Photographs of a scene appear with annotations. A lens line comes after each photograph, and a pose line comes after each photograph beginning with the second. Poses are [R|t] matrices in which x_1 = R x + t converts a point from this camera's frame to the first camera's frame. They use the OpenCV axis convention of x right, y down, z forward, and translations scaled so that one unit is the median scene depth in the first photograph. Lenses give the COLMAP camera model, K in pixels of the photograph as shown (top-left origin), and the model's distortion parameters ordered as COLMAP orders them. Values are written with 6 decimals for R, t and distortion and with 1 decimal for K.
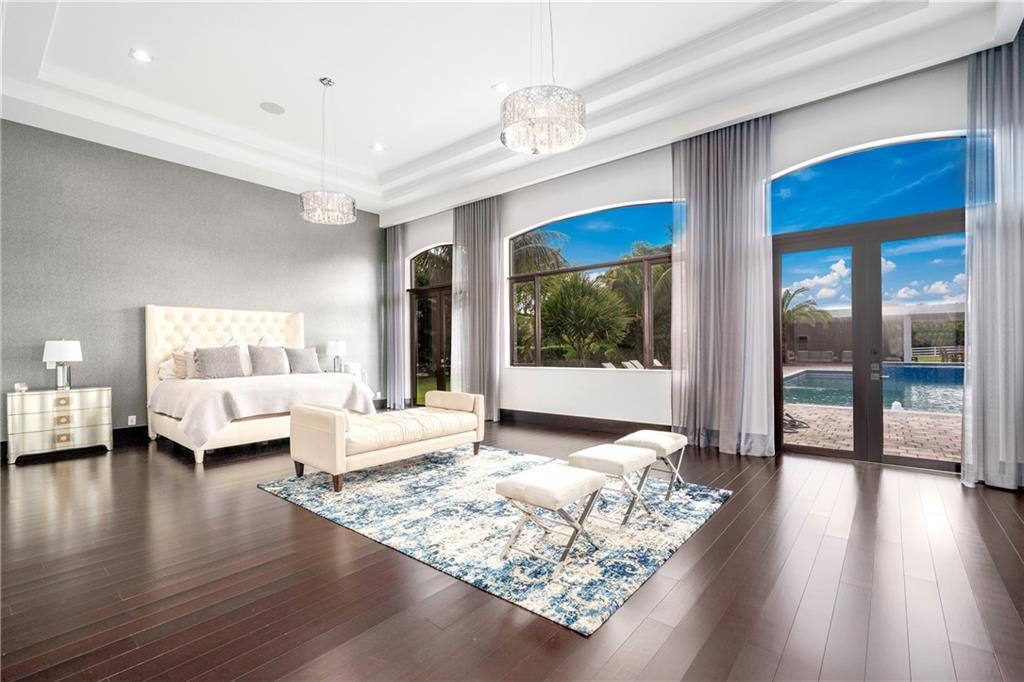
lens RADIAL K [[455.2, 0, 511.1], [0, 455.2, 347.6], [0, 0, 1]] dist [-0.000017, -0.000123]
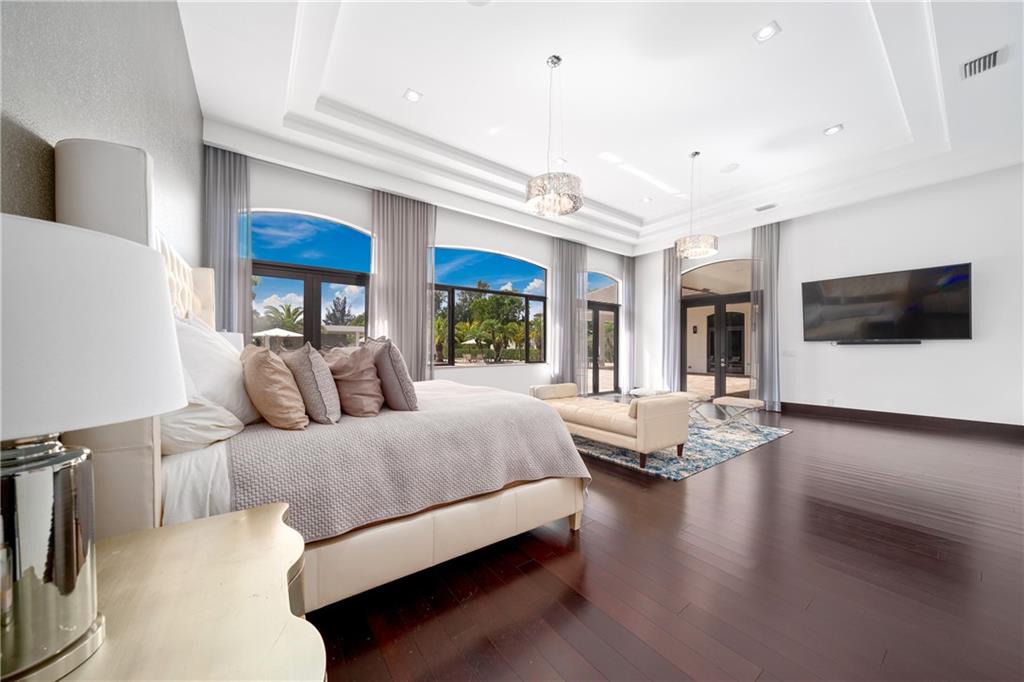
lens RADIAL K [[347.0, 0, 512.7], [0, 347.0, 349.2], [0, 0, 1]] dist [-0.002519, 0.000126]
pose [[0.238380, 0.012775, 0.971088, -1.150032], [-0.002522, 0.999918, -0.012535, 0.012604], [-0.971169, 0.000539, 0.238393, 0.954523]]
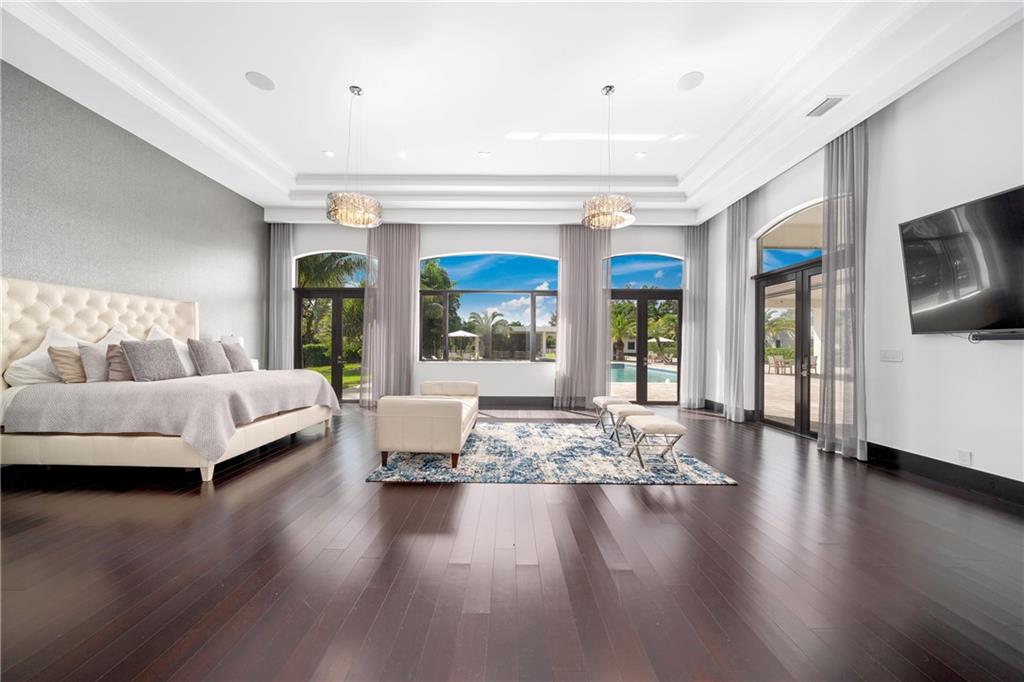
lens RADIAL K [[347.0, 0, 511.1], [0, 347.0, 345.4], [0, 0, 1]] dist [-0.002519, 0.000126]
pose [[0.769037, 0.018849, 0.638926, -0.657047], [-0.015460, 0.999821, -0.010887, 0.005115], [-0.639017, -0.001505, 0.769191, 0.164839]]
